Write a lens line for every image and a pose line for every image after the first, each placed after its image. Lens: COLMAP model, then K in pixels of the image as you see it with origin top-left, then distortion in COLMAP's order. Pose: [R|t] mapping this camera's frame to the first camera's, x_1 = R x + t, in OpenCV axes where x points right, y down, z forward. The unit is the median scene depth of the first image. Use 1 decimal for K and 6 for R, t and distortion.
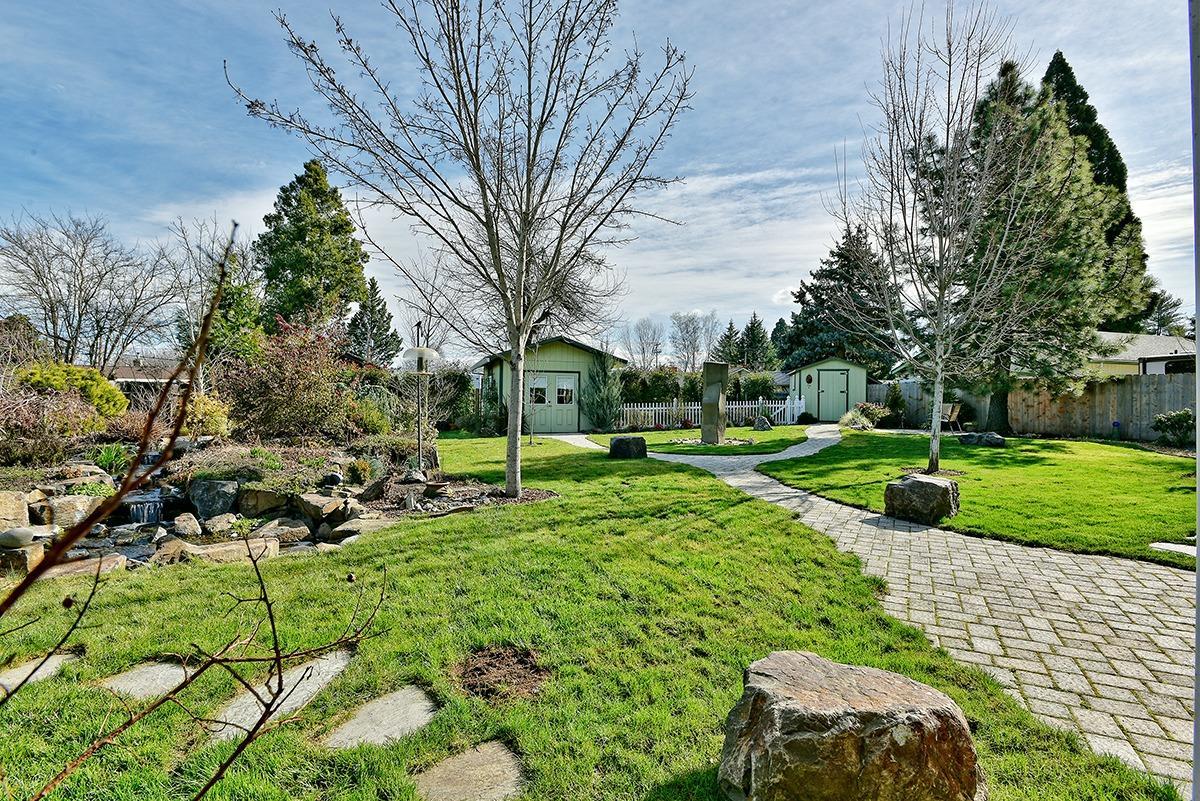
lens RADIAL K [[567.2, 0, 600.0], [0, 567.2, 400.5], [0, 0, 1]] dist [-0.012133, 0.000442]
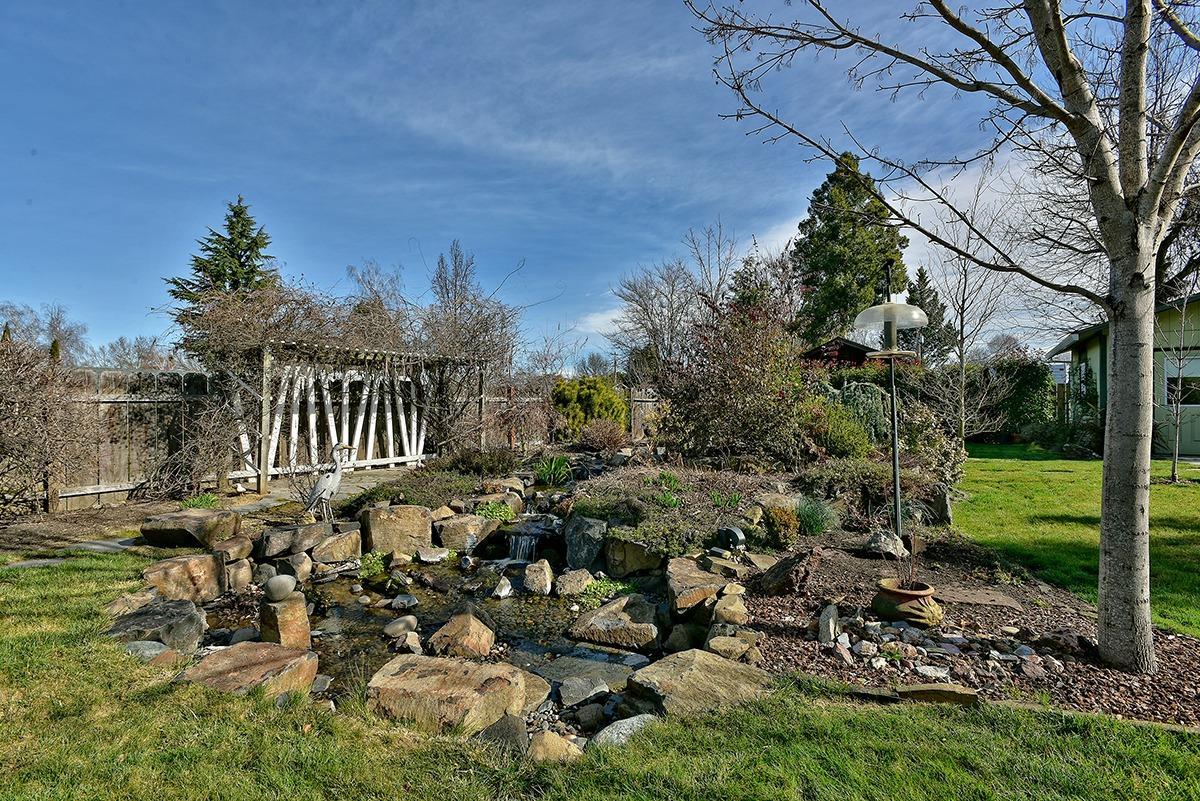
lens RADIAL K [[567.2, 0, 600.0], [0, 567.2, 400.5], [0, 0, 1]] dist [-0.012133, 0.000442]
pose [[0.612886, -0.018334, -0.789958, -0.022609], [0.015132, 0.999820, -0.011465, -0.001010], [0.790026, -0.004928, 0.613053, 0.160256]]
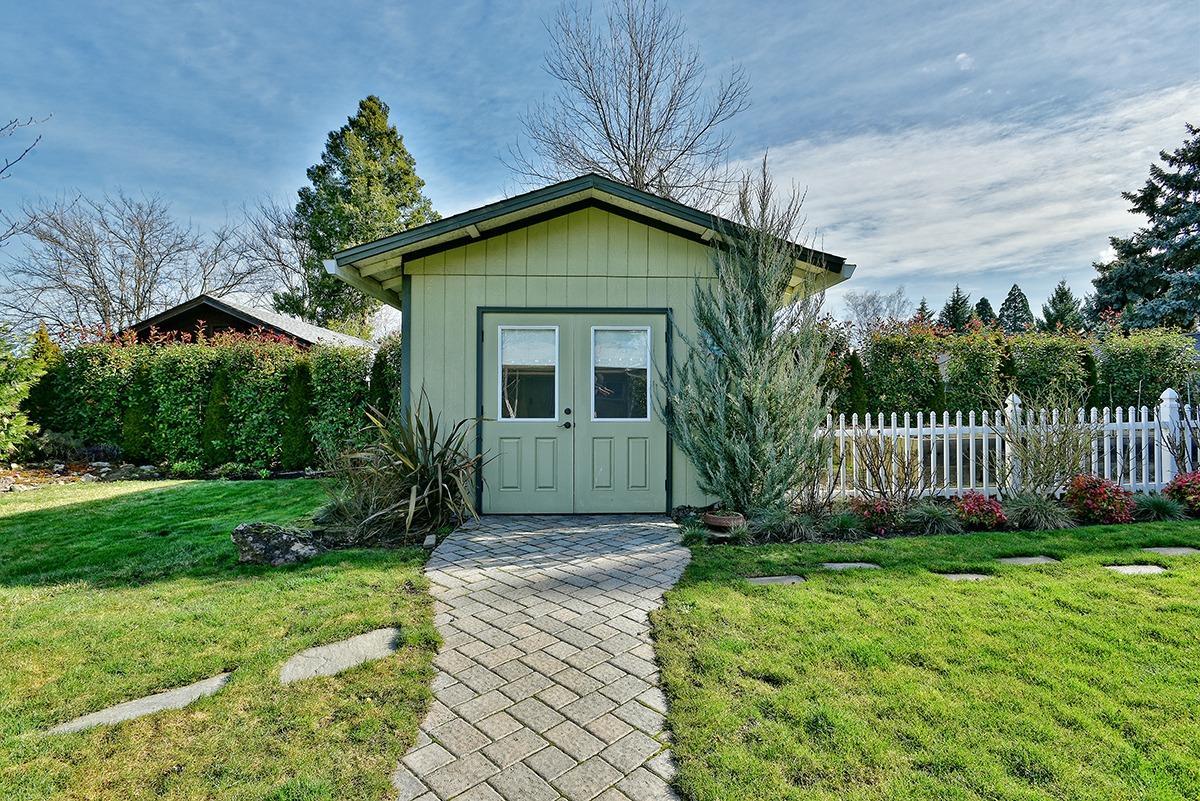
lens RADIAL K [[547.3, 0, 600.0], [0, 547.3, 400.5], [0, 0, 1]] dist [-0.000440, 0.000120]
pose [[0.961157, -0.008827, -0.275862, 0.007679], [0.008803, 0.999960, -0.001324, -0.003028], [0.275863, -0.001156, 0.961196, 0.724932]]
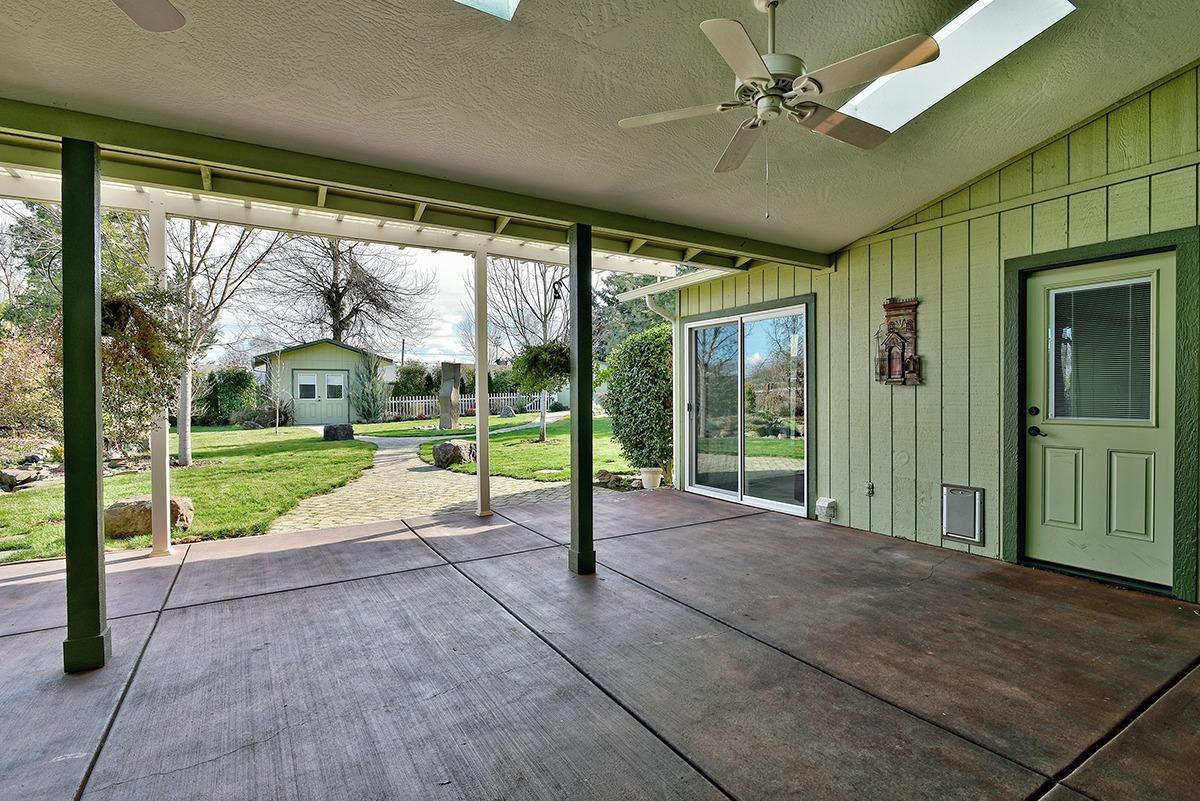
lens RADIAL K [[567.2, 0, 600.0], [0, 567.2, 400.5], [0, 0, 1]] dist [-0.012133, 0.000442]
pose [[0.971403, -0.017650, 0.236781, 0.185751], [0.013917, 0.999751, 0.017425, -0.001761], [-0.237030, -0.013632, 0.971407, -0.218799]]
